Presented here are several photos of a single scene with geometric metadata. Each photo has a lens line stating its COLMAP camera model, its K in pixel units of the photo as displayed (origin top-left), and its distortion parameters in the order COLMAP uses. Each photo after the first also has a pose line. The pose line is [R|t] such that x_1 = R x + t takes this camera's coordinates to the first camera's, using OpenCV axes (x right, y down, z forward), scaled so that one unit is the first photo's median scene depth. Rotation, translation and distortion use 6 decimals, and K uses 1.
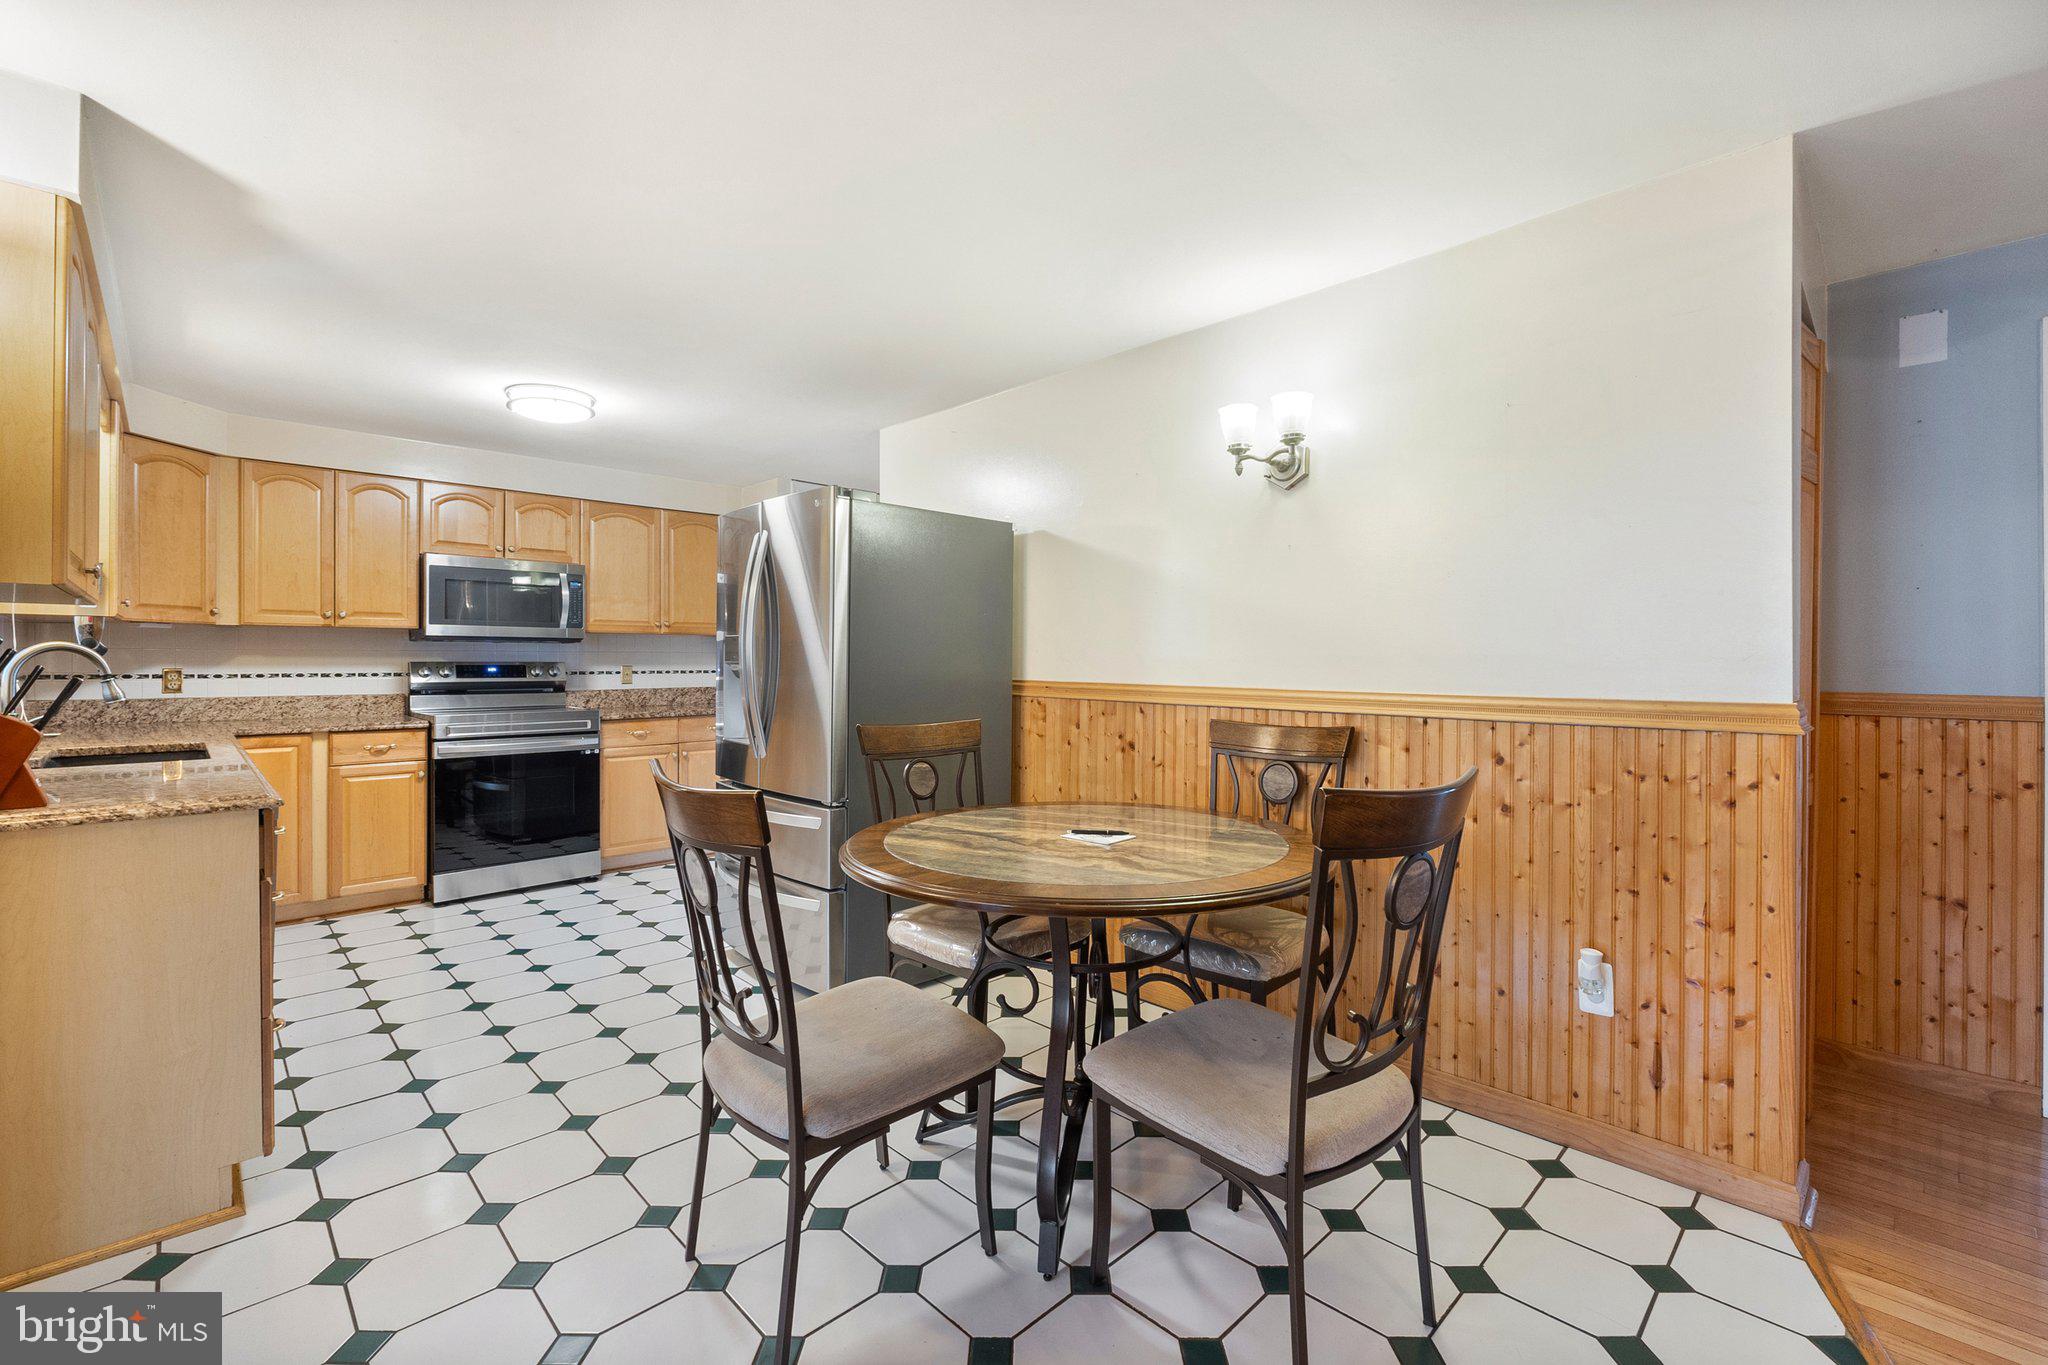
lens RADIAL K [[874.3, 0, 1028.3], [0, 874.3, 658.4], [0, 0, 1]] dist [-0.014337, 0.000167]
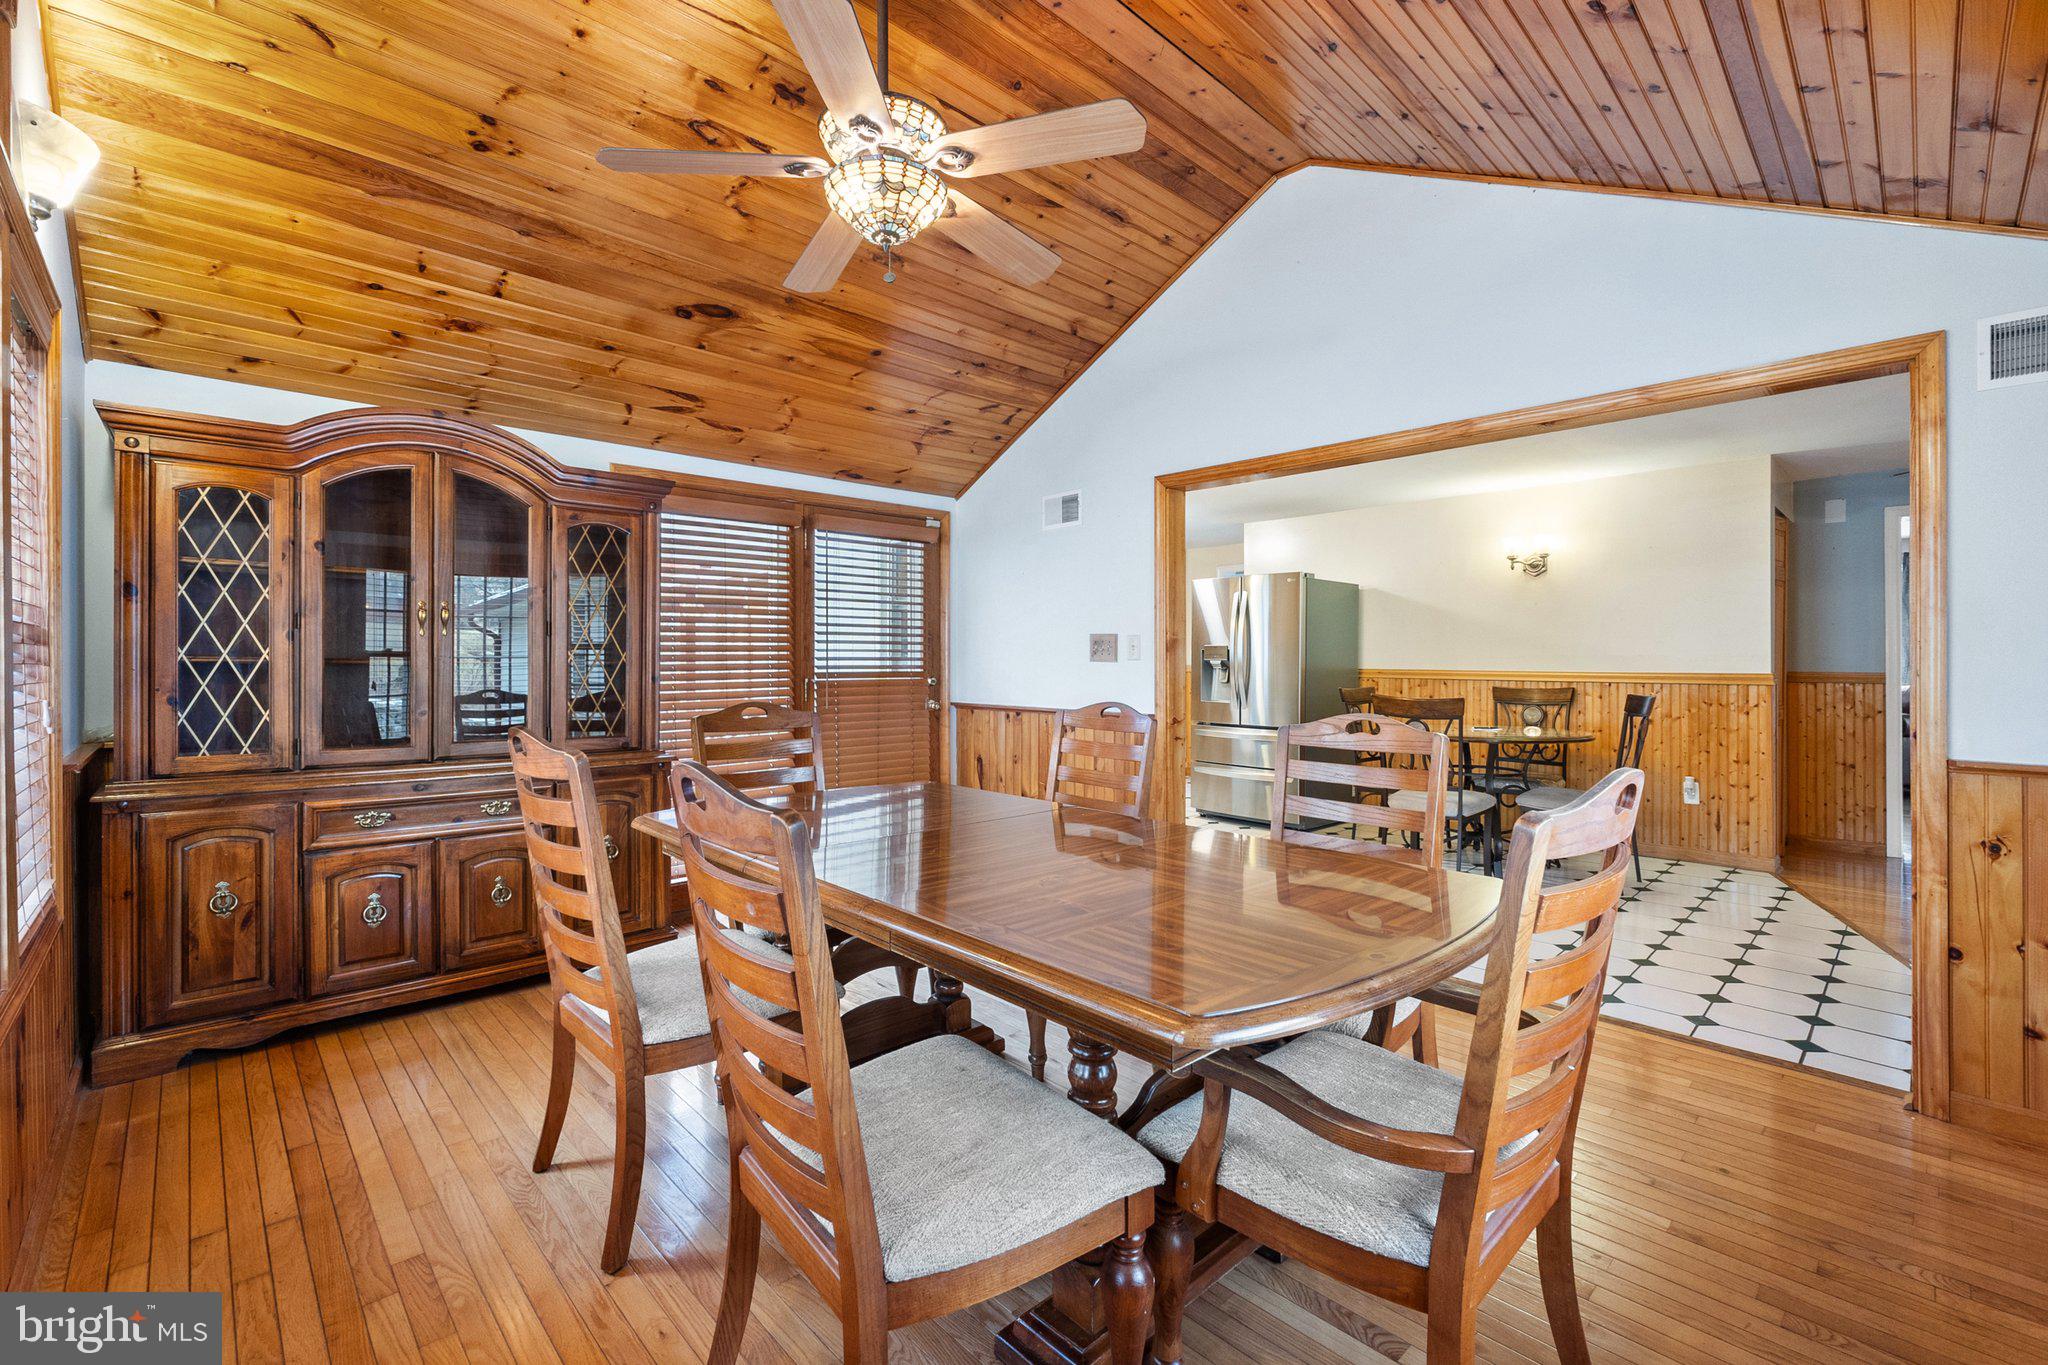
lens RADIAL K [[874.3, 0, 1028.3], [0, 874.3, 658.4], [0, 0, 1]] dist [-0.014337, 0.000167]
pose [[0.999906, -0.001814, -0.013590, -1.018605], [0.001759, 0.999990, -0.004072, 0.011494], [0.013597, 0.004048, 0.999899, -1.265532]]
